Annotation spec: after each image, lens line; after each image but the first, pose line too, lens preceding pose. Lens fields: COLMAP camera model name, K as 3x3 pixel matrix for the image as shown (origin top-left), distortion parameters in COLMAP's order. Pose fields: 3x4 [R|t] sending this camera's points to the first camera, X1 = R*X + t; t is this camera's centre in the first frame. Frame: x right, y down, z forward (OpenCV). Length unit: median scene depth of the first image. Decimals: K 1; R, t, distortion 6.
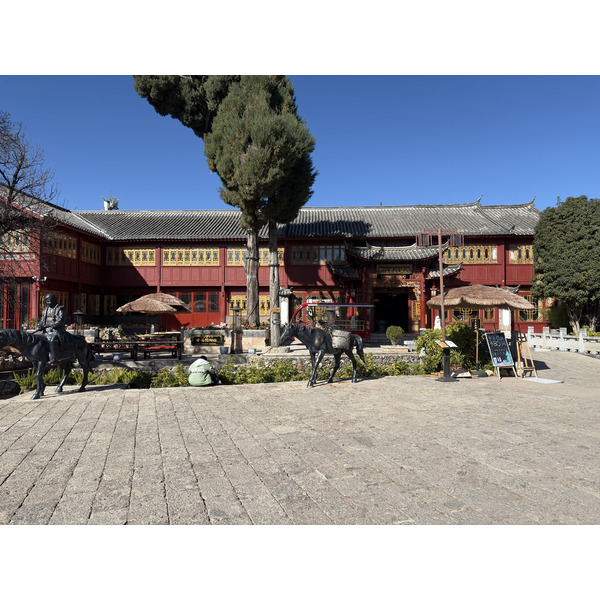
lens RADIAL K [[456.4, 0, 298.5], [0, 456.4, 300.4], [0, 0, 1]] dist [0.041034, -0.027617]
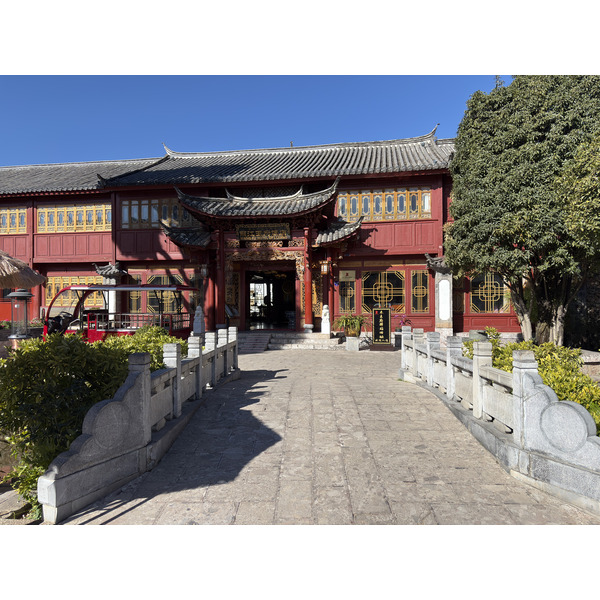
lens RADIAL K [[456.4, 0, 301.6], [0, 456.4, 301.3], [0, 0, 1]] dist [0.041034, -0.027617]
pose [[0.994385, -0.006757, -0.105608, 0.324096], [0.009513, 0.999627, 0.025613, 0.012347], [0.105396, -0.026473, 0.994078, 0.370250]]
